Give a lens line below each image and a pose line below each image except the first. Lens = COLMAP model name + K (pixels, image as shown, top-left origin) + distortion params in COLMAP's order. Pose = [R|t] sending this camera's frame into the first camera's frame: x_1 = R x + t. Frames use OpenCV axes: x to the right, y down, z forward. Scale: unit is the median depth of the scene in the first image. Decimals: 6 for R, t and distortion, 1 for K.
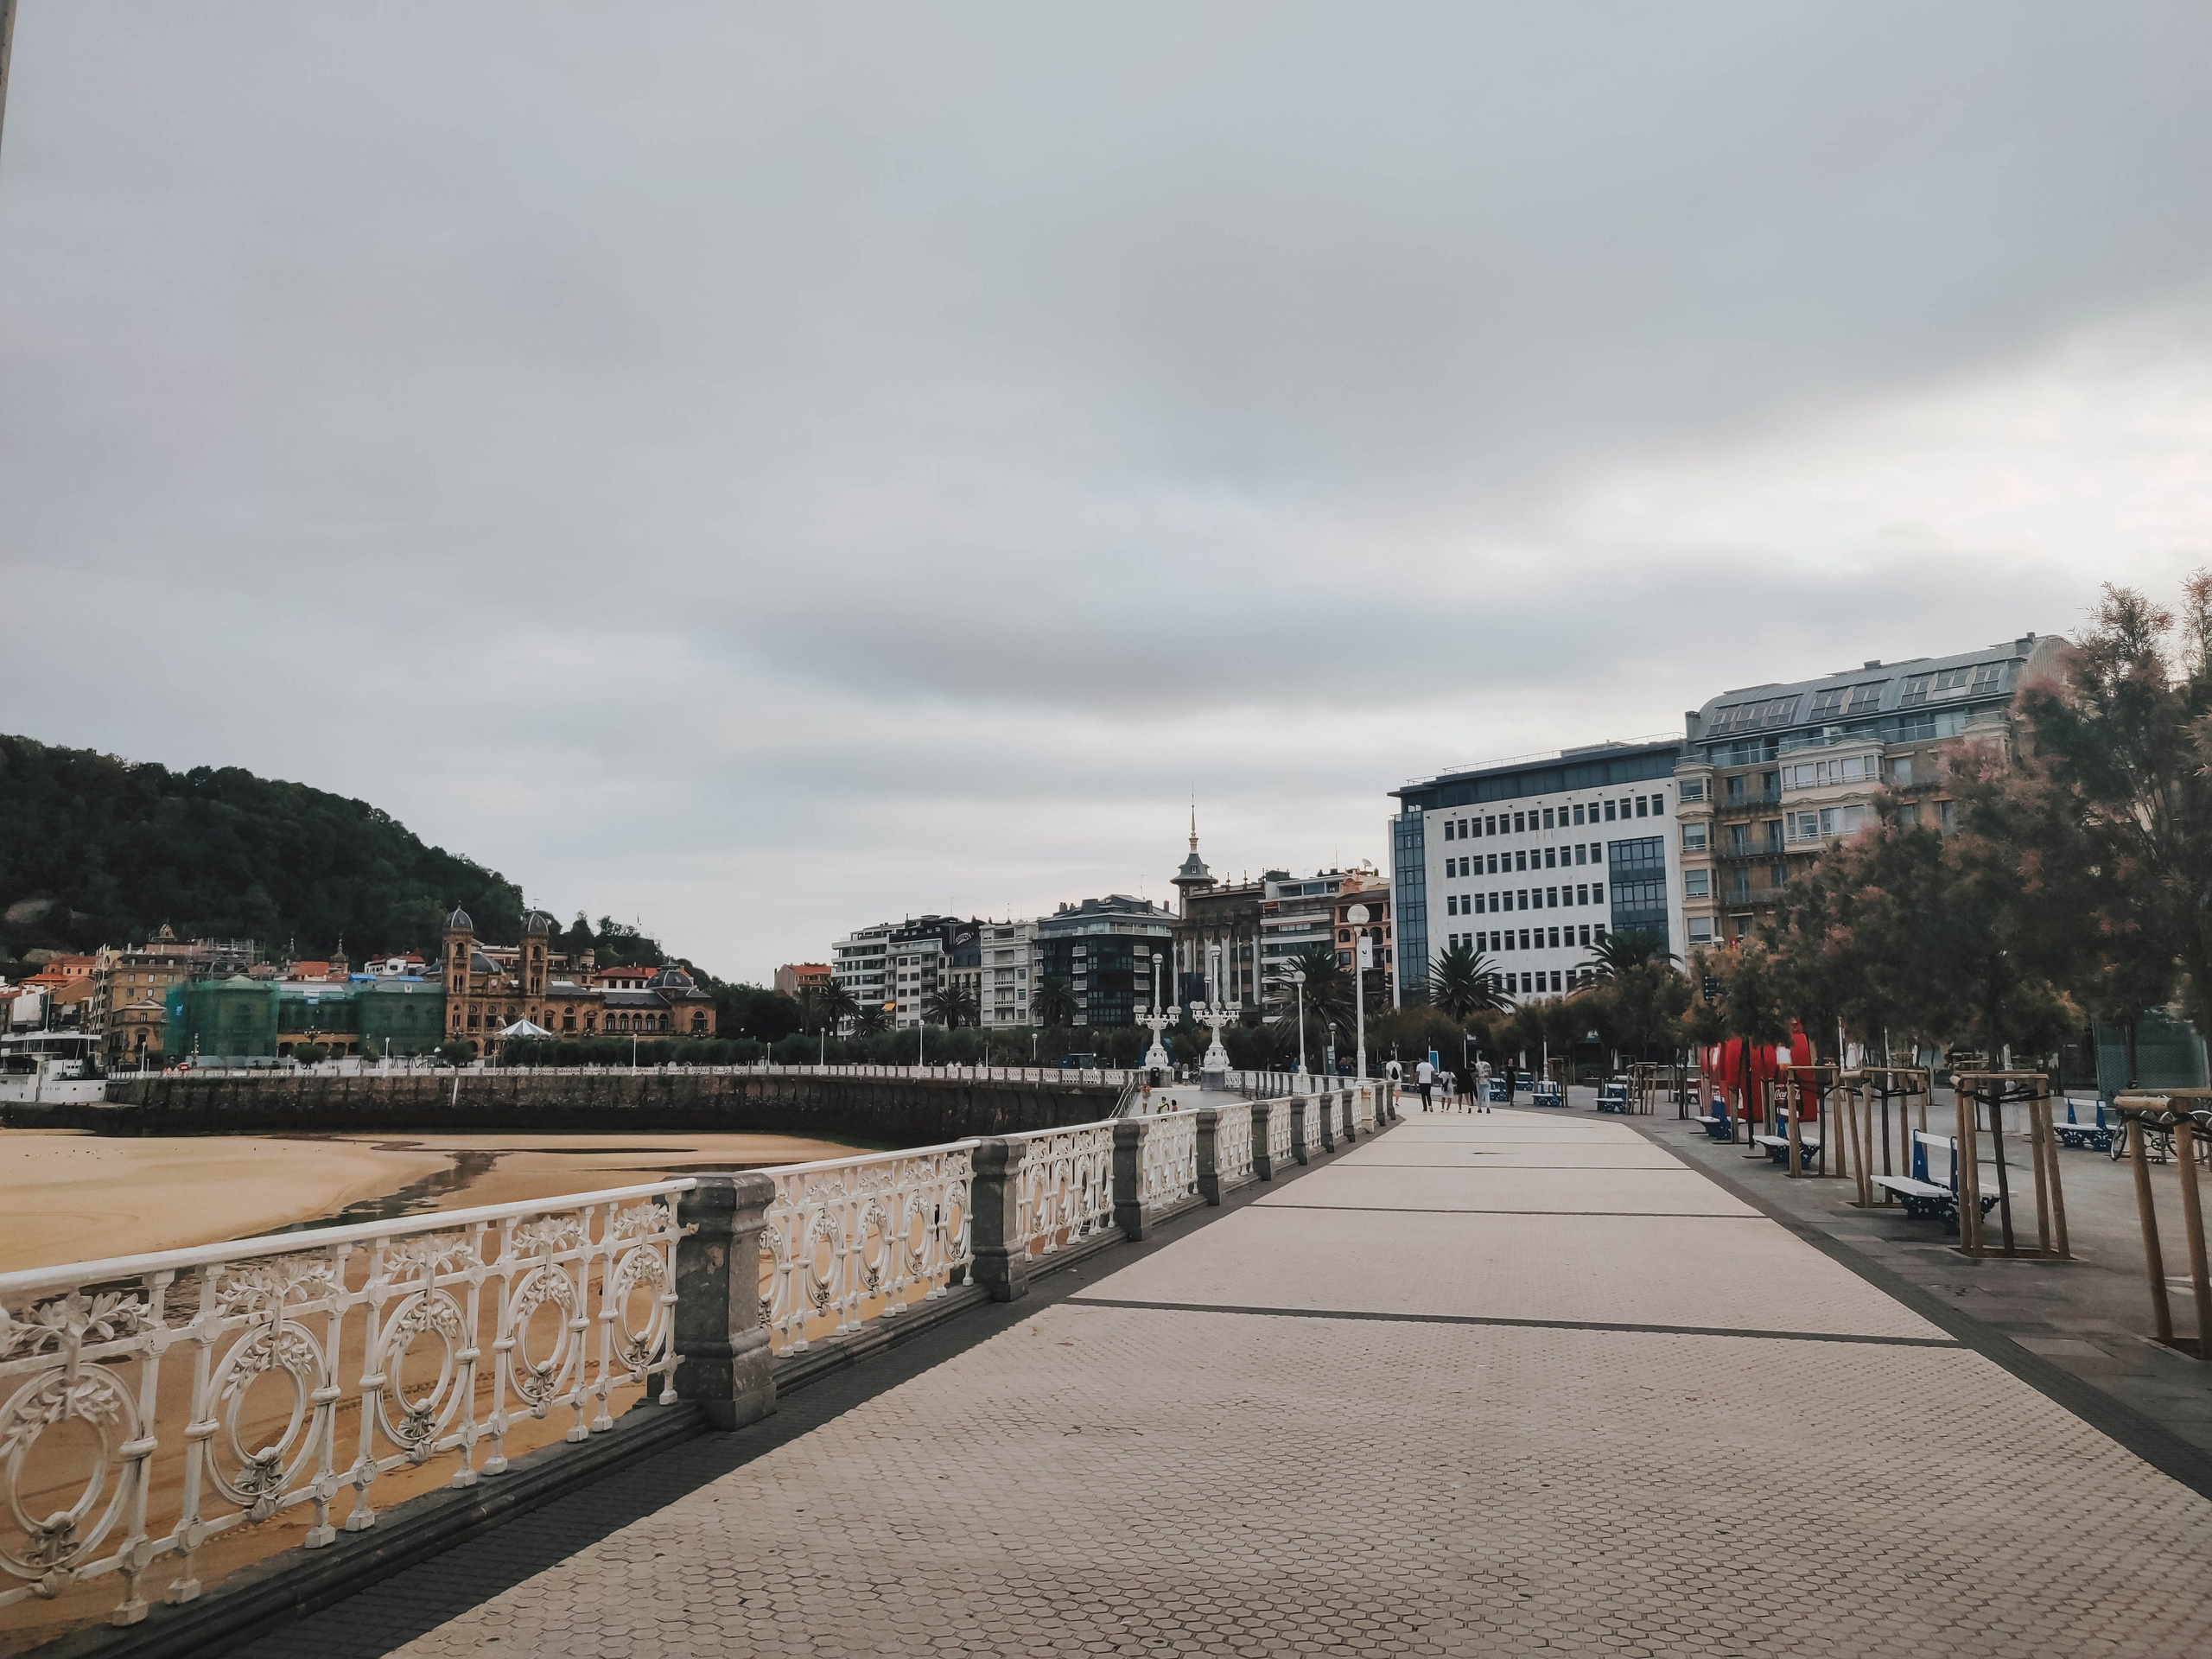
lens RADIAL K [[1746.3, 0, 1106.0], [0, 1746.3, 829.5], [0, 0, 1]] dist [-0.019757, 0.079218]
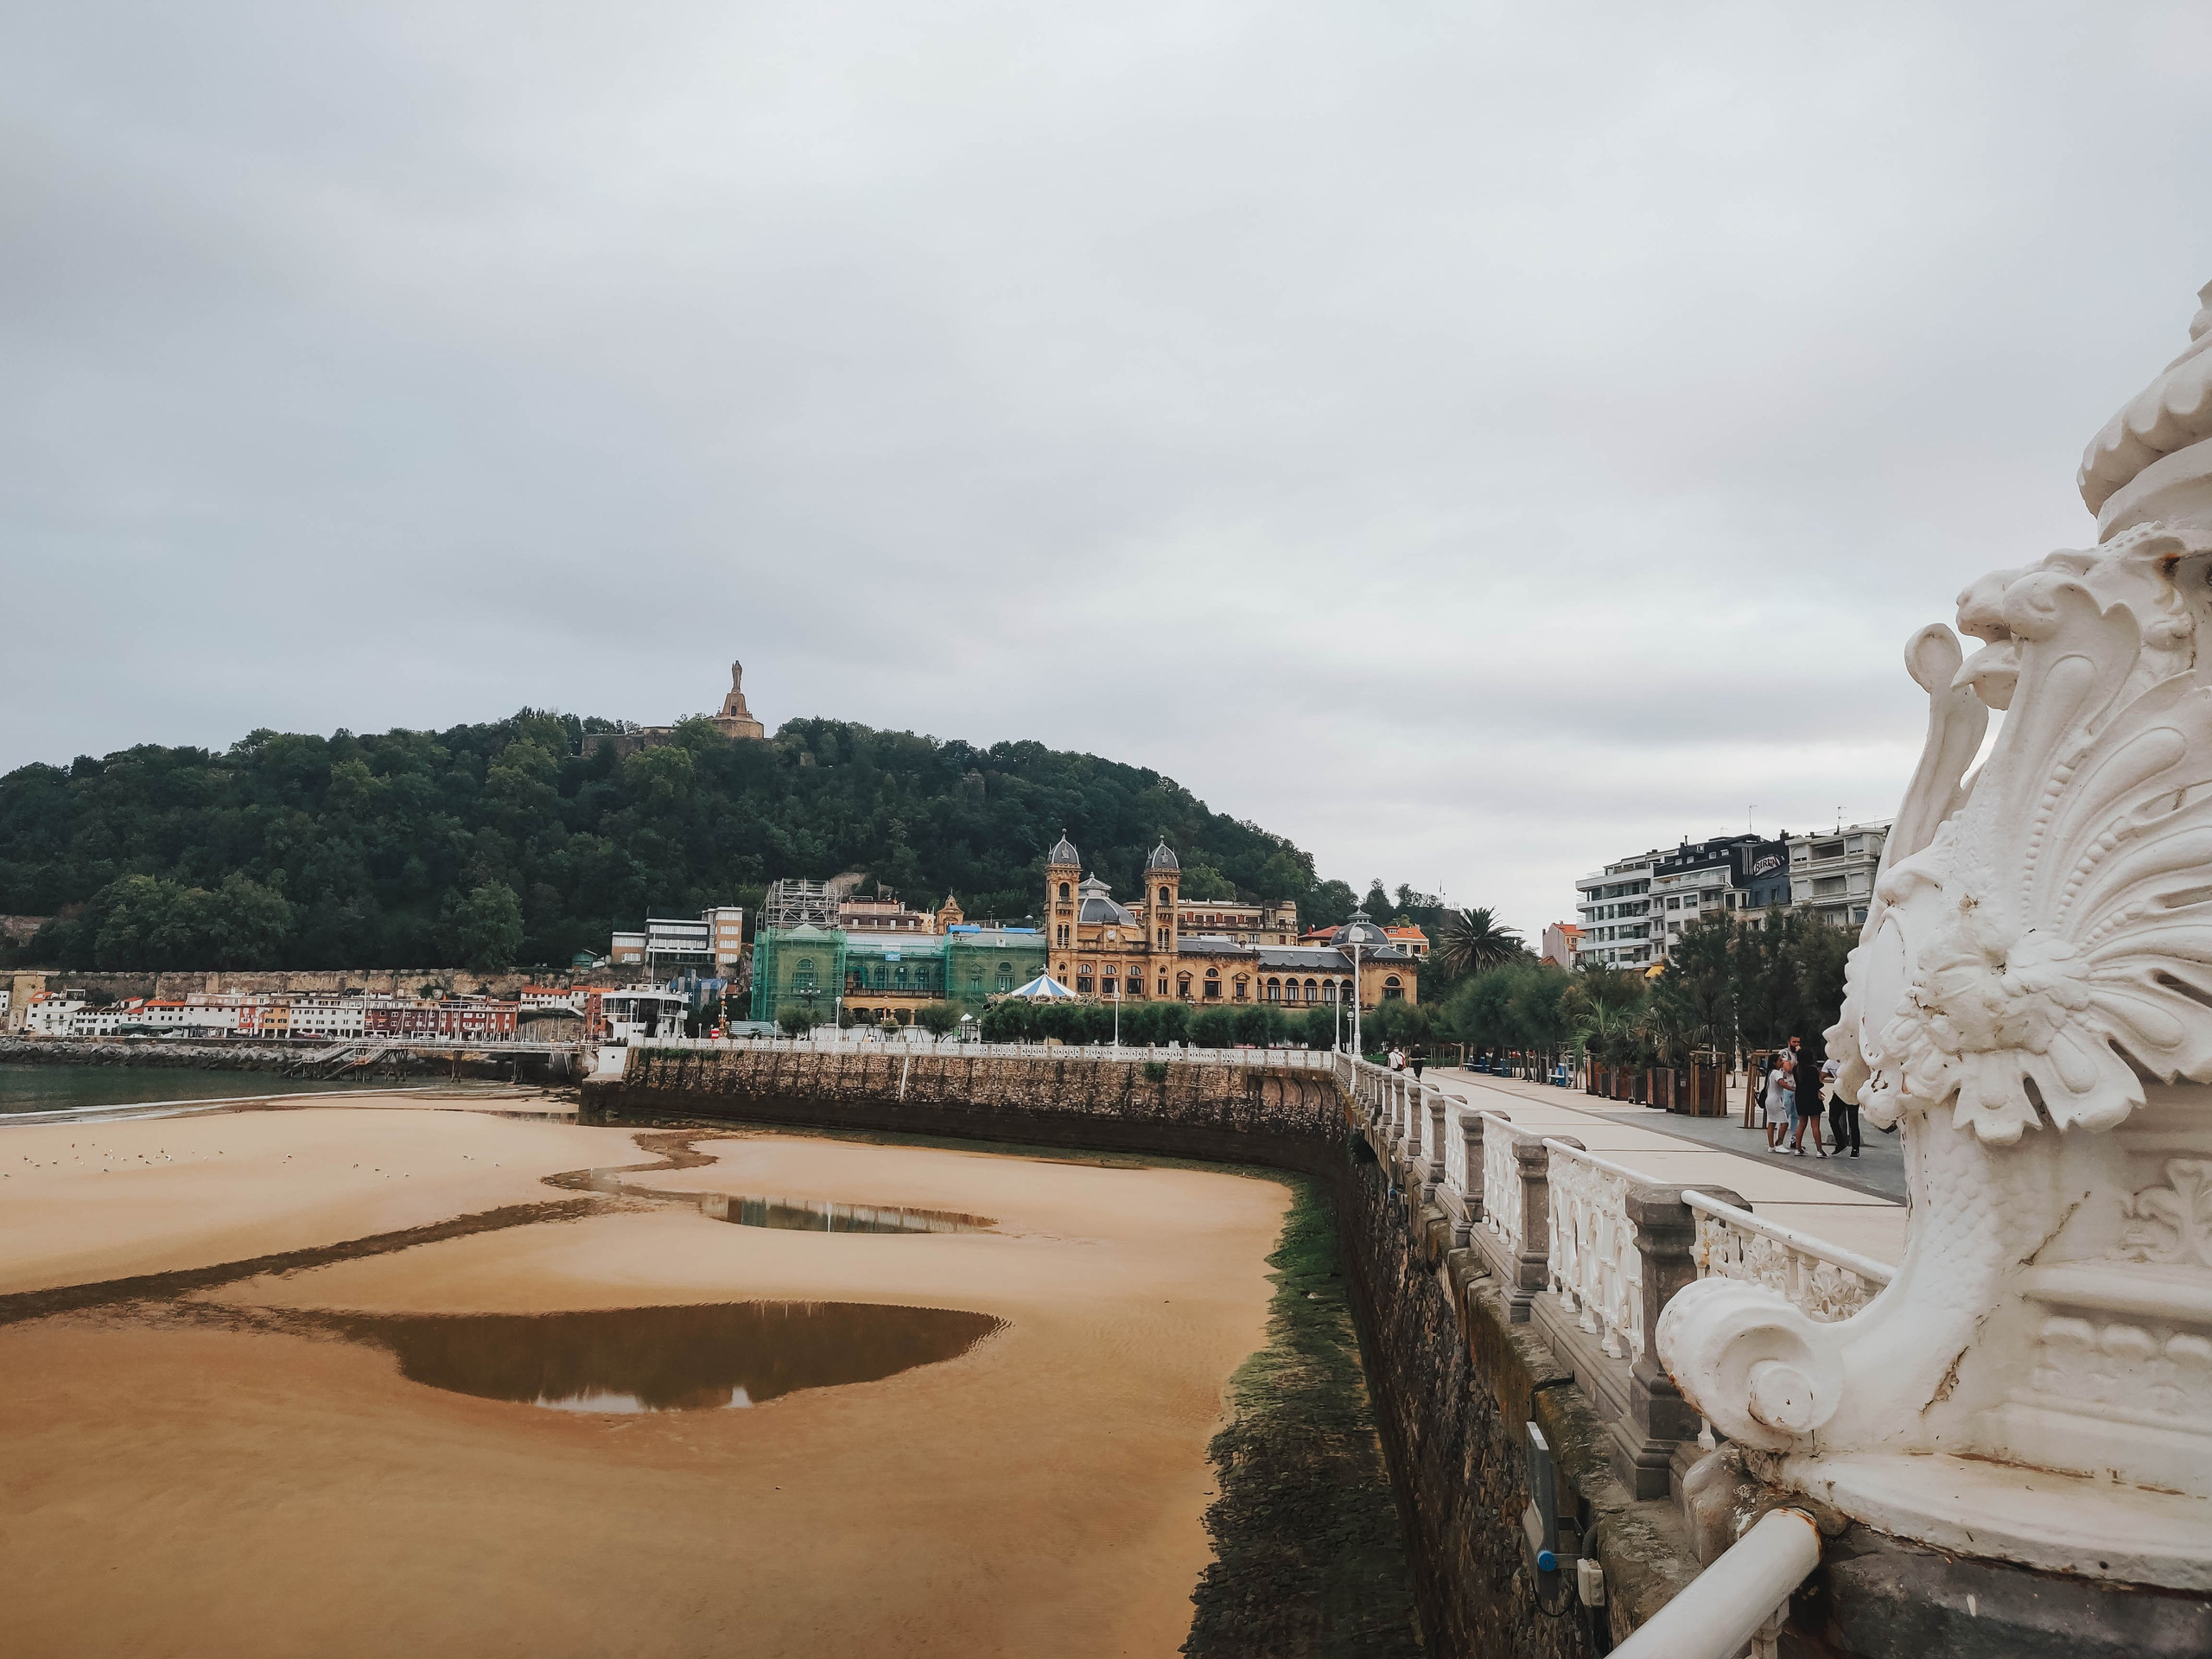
lens RADIAL K [[1746.3, 0, 1106.0], [0, 1746.3, 829.5], [0, 0, 1]] dist [-0.019757, 0.079218]
pose [[0.883609, -0.033998, -0.466989, 0.005211], [0.037390, 0.999299, -0.002004, 0.040456], [0.466730, -0.015690, 0.884261, 0.303254]]
